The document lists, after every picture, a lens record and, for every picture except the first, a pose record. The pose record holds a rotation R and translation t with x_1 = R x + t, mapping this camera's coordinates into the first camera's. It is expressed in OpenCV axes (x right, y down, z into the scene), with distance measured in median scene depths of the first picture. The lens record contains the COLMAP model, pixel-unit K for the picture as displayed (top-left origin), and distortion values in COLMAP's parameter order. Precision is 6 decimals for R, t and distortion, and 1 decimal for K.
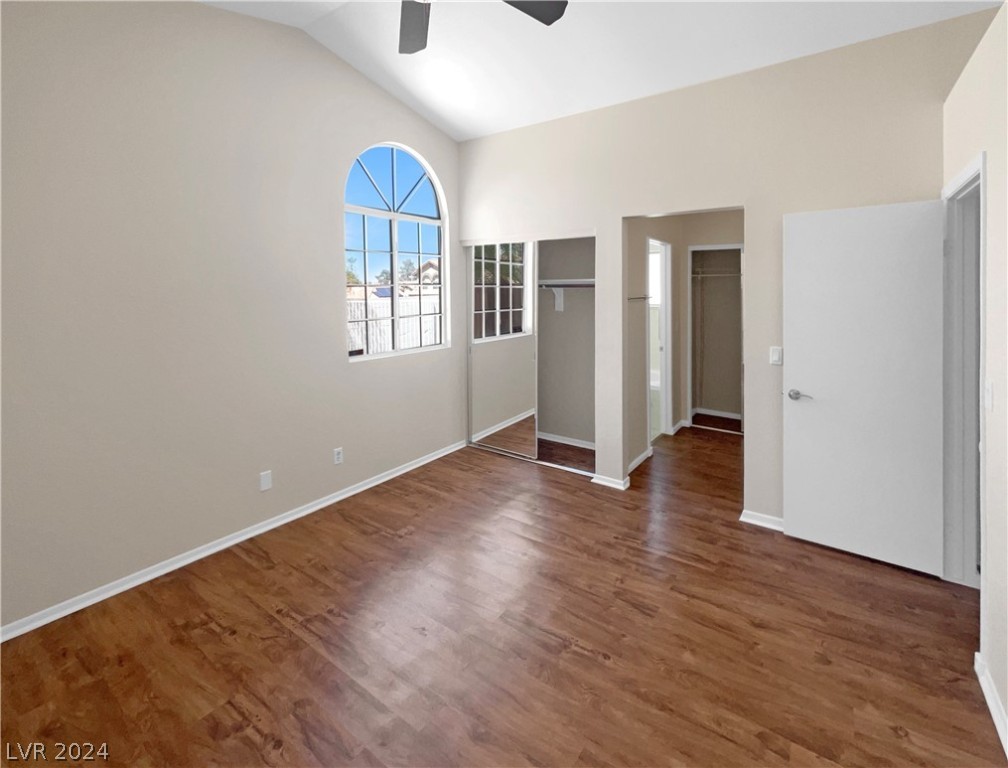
lens RADIAL K [[460.3, 0, 503.6], [0, 460.3, 382.7], [0, 0, 1]] dist [-0.004042, 0.000411]
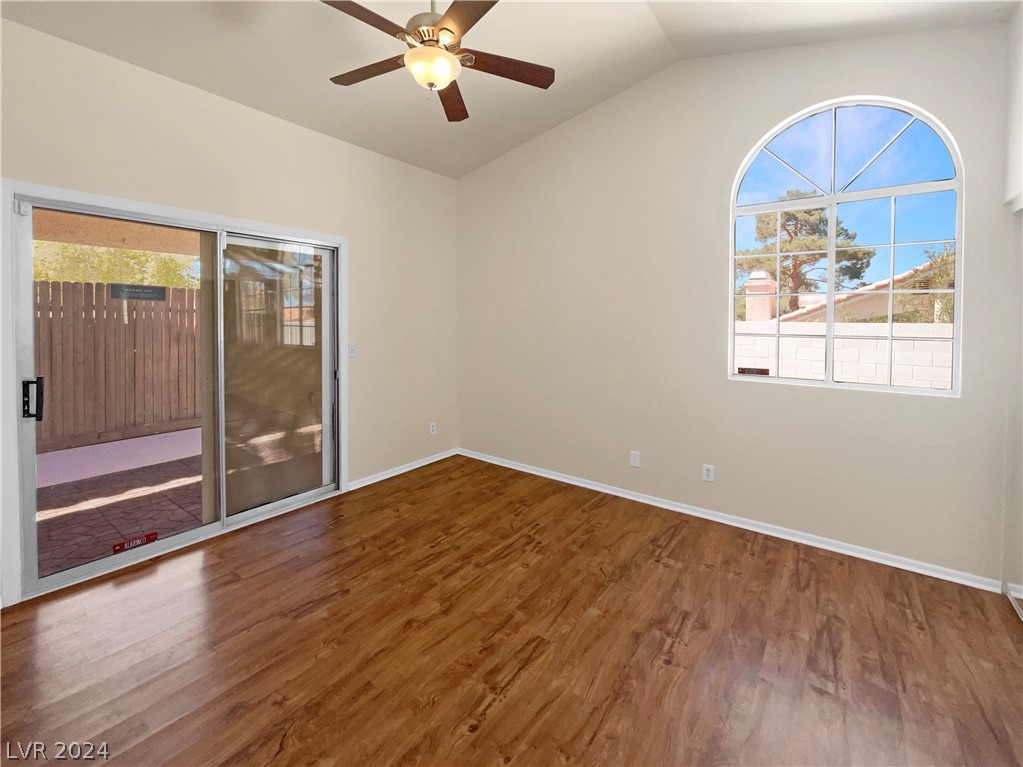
lens RADIAL K [[435.8, 0, 511.8], [0, 435.8, 385.8], [0, 0, 1]] dist [-0.000270, 0.000242]
pose [[-0.023377, 0.150454, -0.988341, 0.863066], [-0.201553, 0.967602, 0.152064, -0.120412], [0.979199, 0.202758, 0.007705, 0.902985]]
